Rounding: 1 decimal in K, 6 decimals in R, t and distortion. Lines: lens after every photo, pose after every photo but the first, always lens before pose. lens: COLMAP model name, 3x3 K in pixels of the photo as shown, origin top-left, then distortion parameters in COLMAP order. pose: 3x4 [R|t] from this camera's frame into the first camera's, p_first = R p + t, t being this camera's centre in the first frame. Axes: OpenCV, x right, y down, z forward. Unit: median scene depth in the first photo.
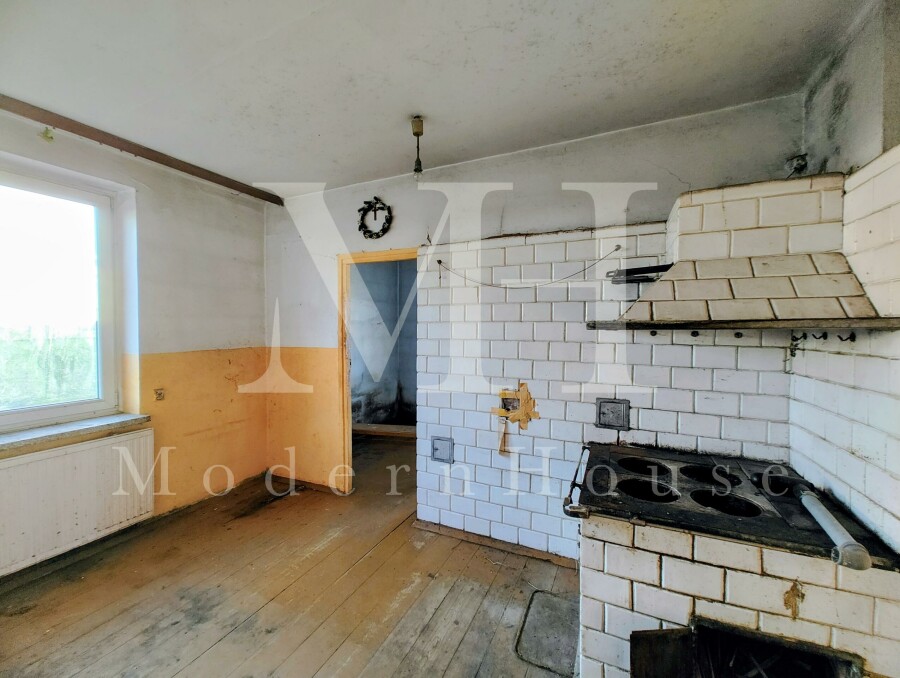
lens RADIAL K [[371.7, 0, 446.9], [0, 371.7, 337.8], [0, 0, 1]] dist [-0.000341, 0.000377]
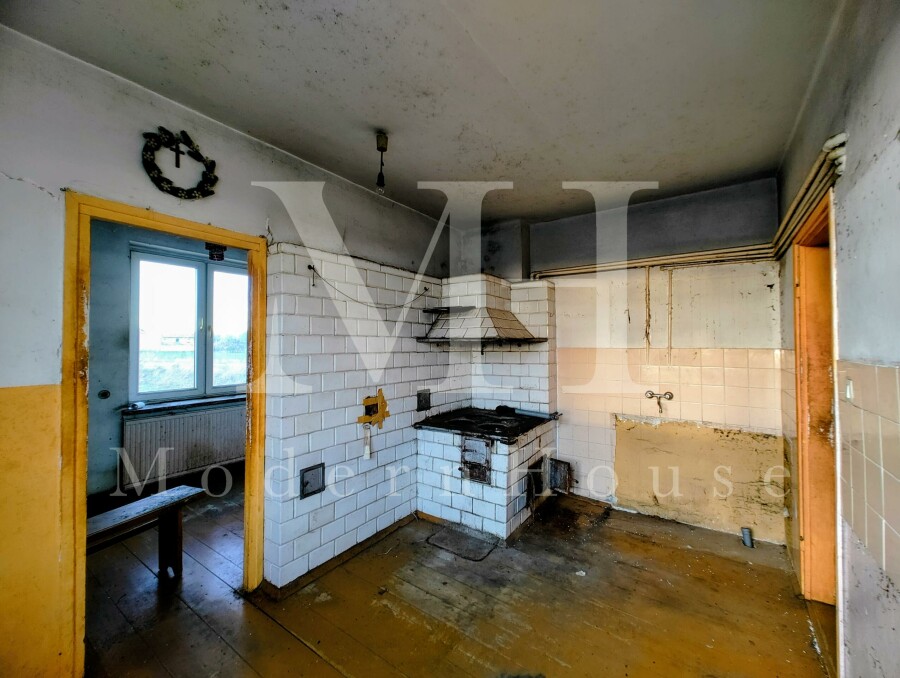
lens RADIAL K [[371.7, 0, 449.2], [0, 371.7, 337.3], [0, 0, 1]] dist [-0.000341, 0.000377]
pose [[0.173102, 0.012819, 0.984820, -0.906300], [0.026807, 0.999484, -0.017721, -0.013819], [-0.984539, 0.029468, 0.172669, 0.577059]]
